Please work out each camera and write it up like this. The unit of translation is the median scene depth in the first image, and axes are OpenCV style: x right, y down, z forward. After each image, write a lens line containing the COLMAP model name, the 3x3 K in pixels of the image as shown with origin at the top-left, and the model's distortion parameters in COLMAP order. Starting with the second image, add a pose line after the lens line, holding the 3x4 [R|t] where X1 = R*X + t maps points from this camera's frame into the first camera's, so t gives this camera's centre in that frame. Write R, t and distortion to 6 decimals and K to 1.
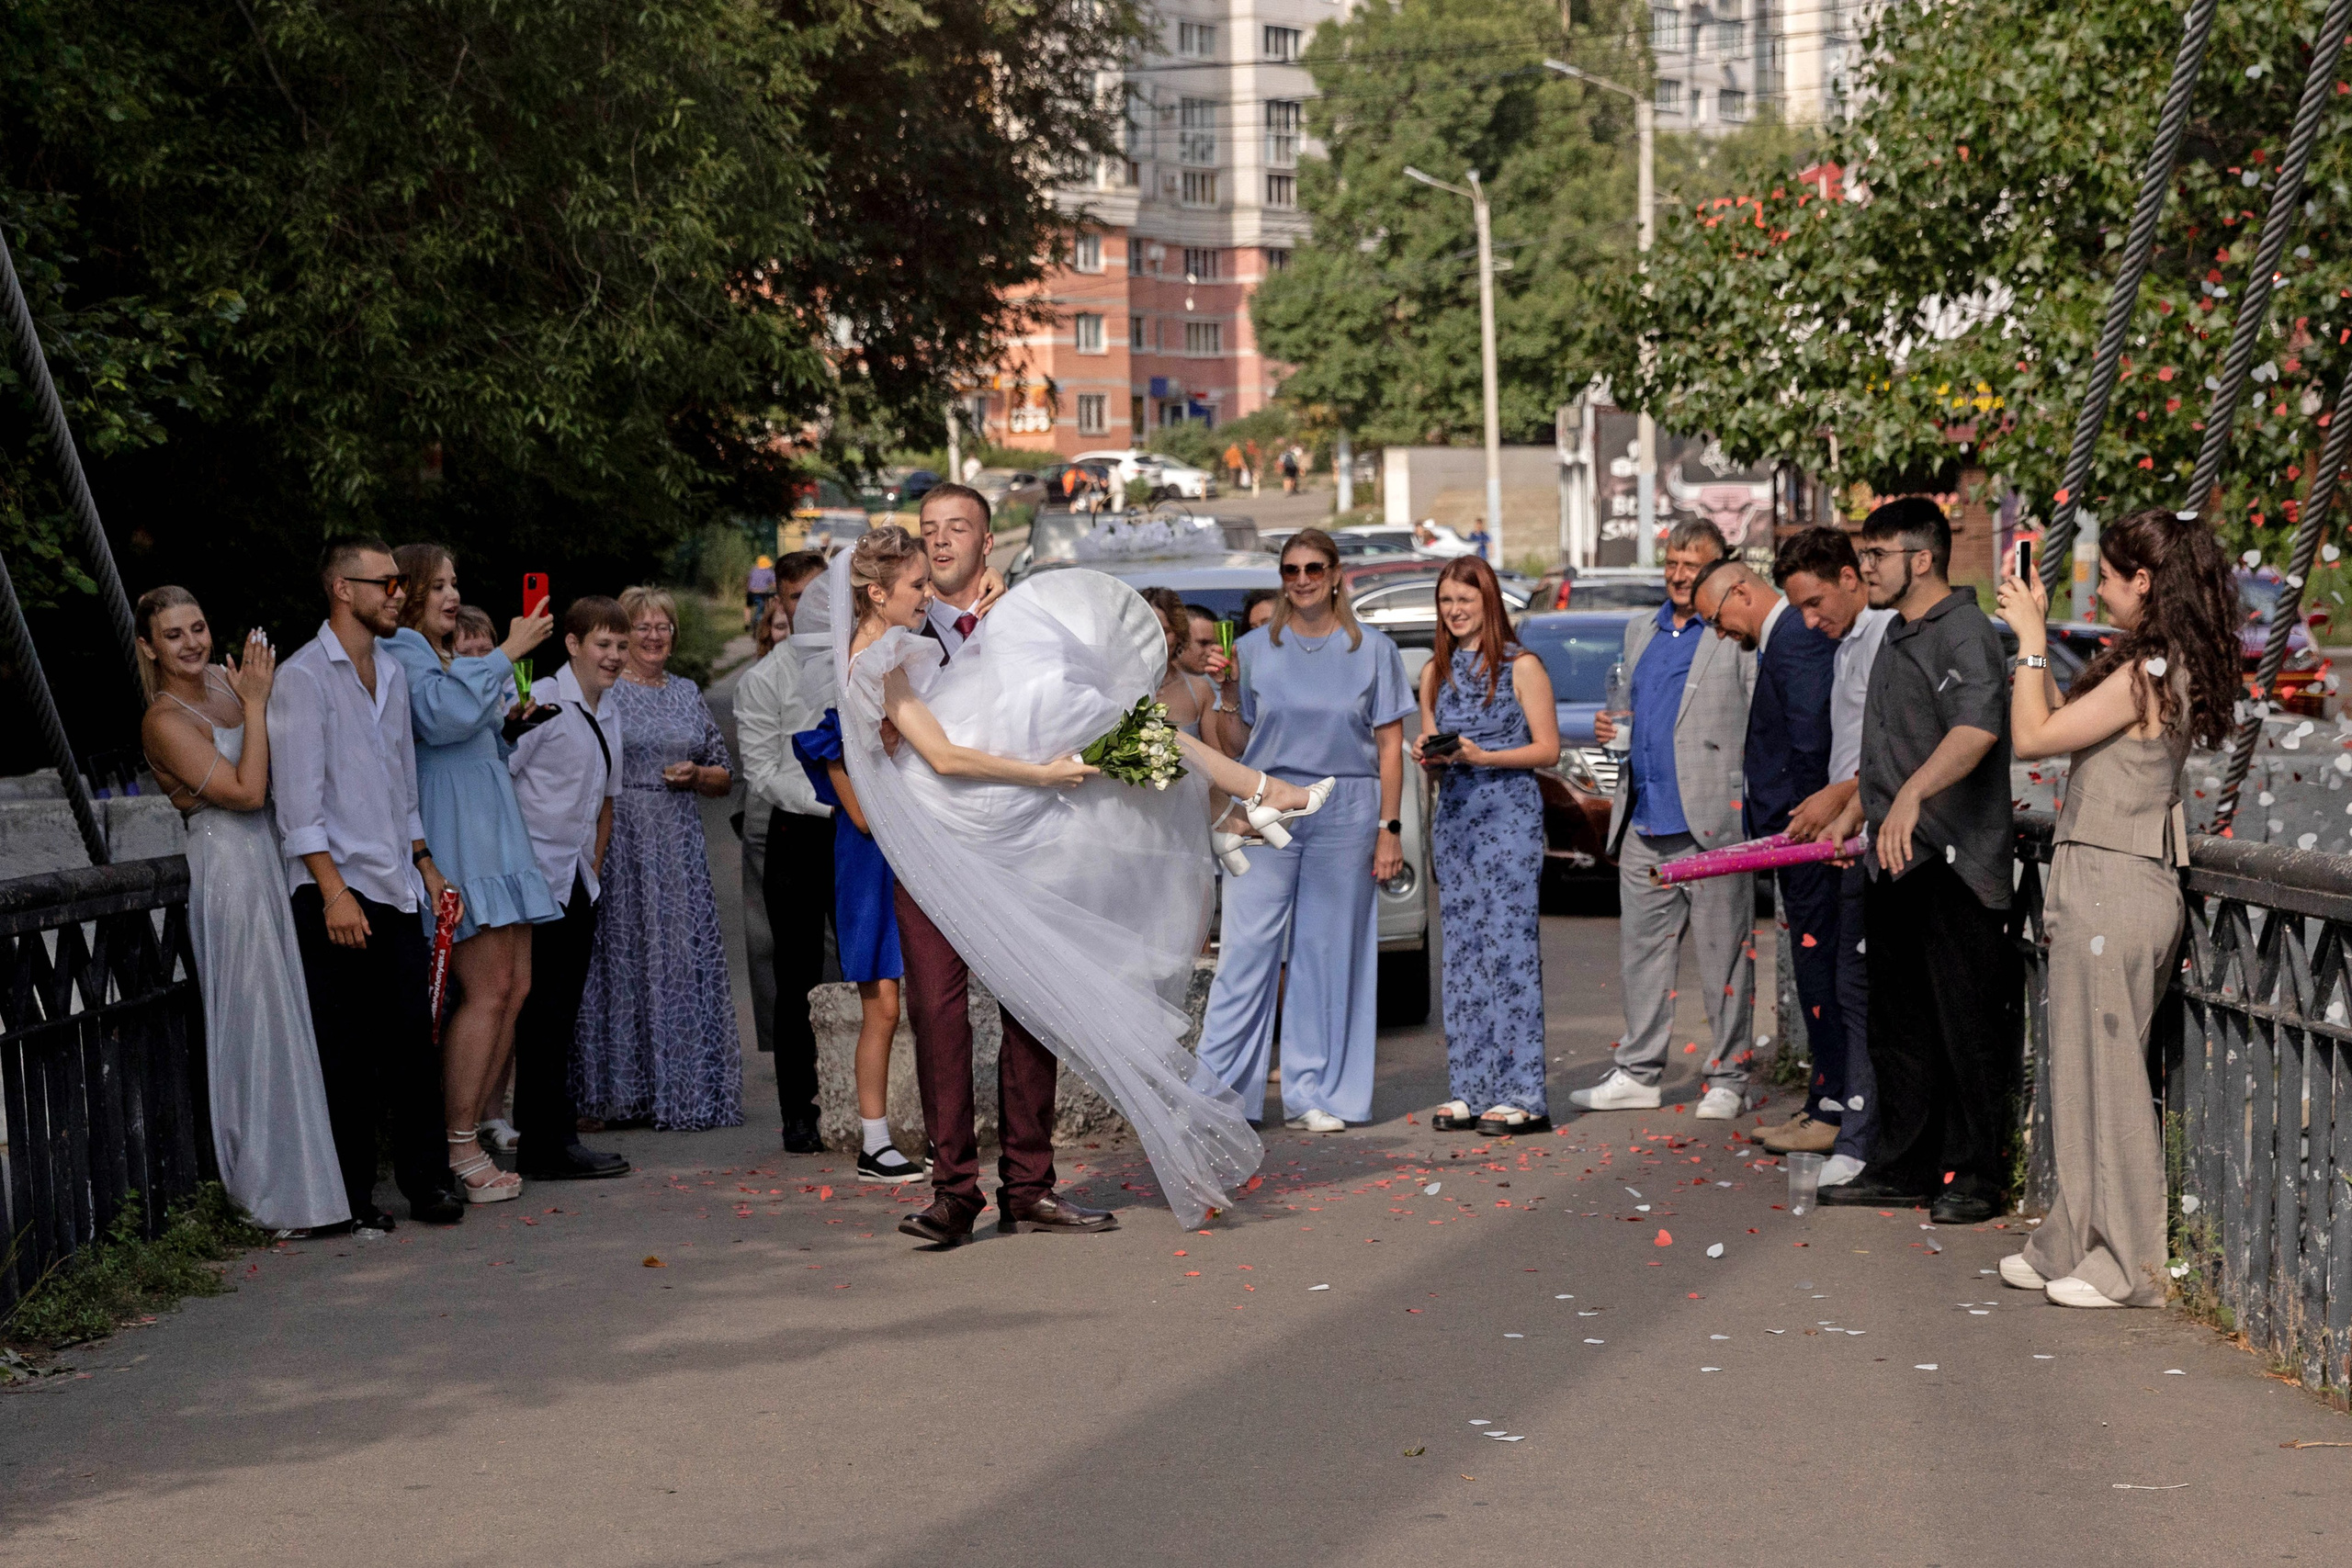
lens RADIAL K [[3521.7, 0, 1032.1], [0, 3521.7, 784.3], [0, 0, 1]] dist [-0.032894, -0.129988]
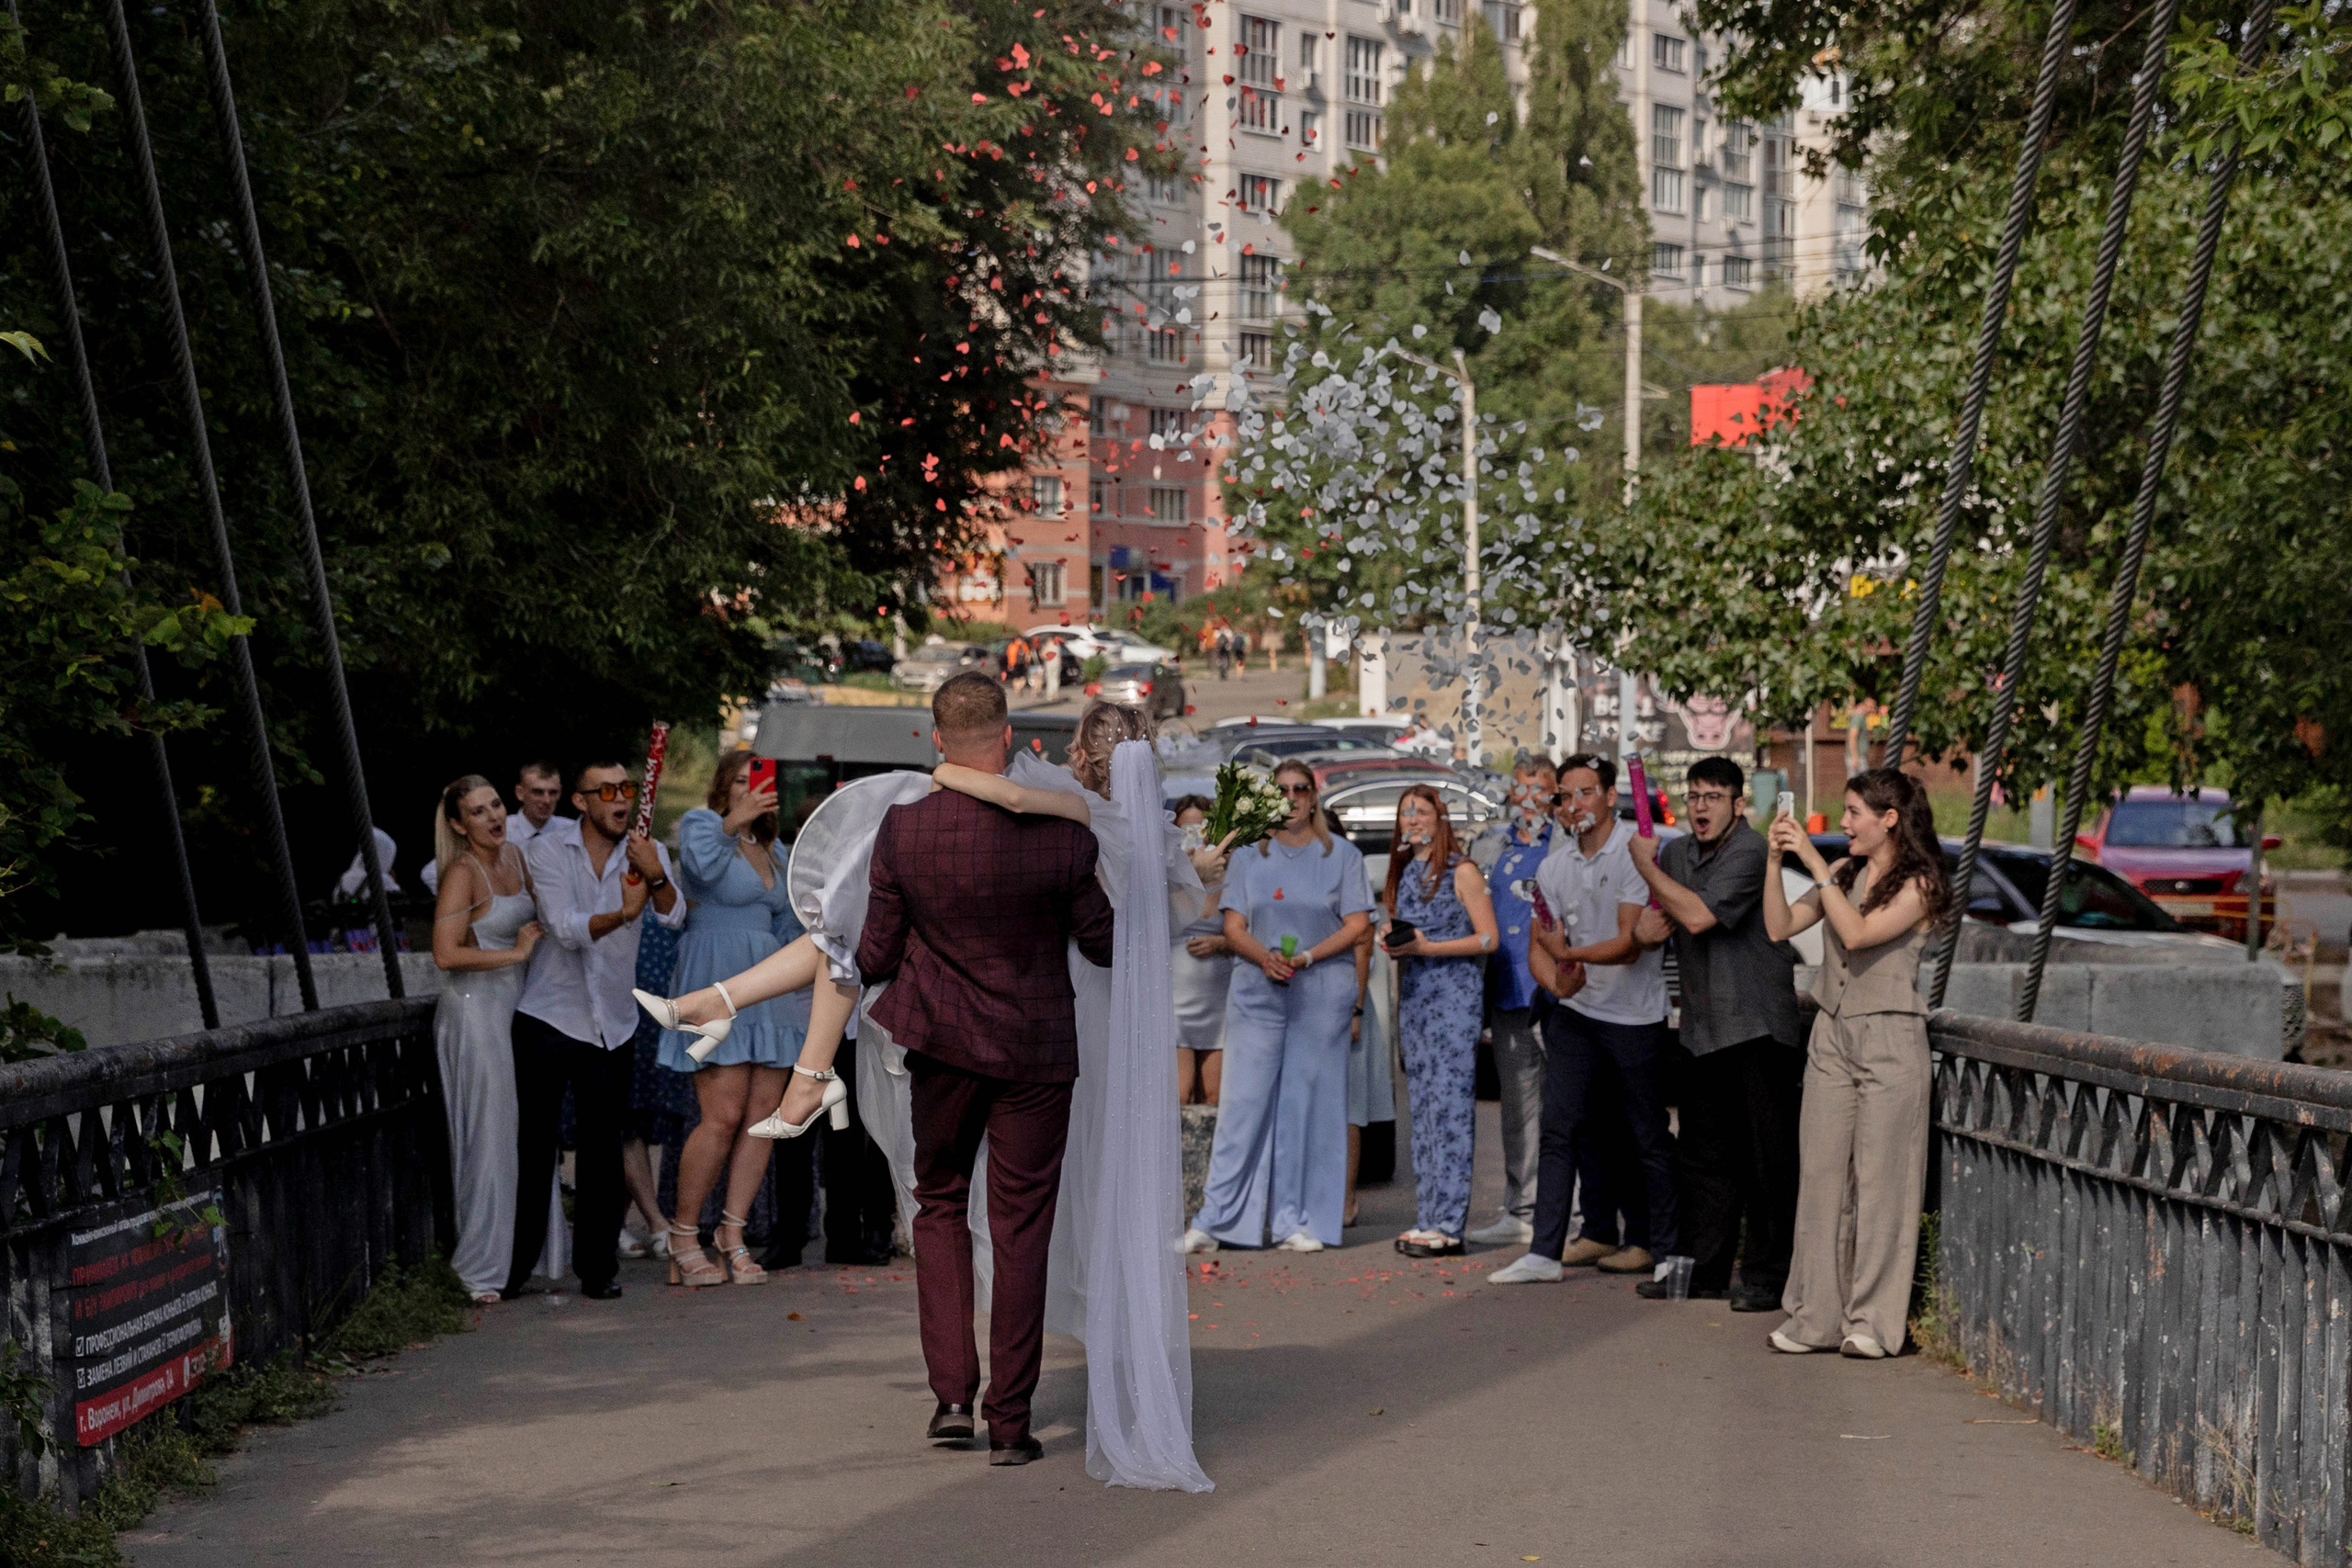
lens RADIAL K [[3656.4, 0, 1176.0], [0, 3656.4, 784.0], [0, 0, 1]] dist [-0.027382, -1.196928]
pose [[0.998388, 0.027097, 0.049864, -0.019413], [-0.024389, 0.998236, -0.054133, 0.004135], [-0.051242, 0.052829, 0.997288, -0.176783]]
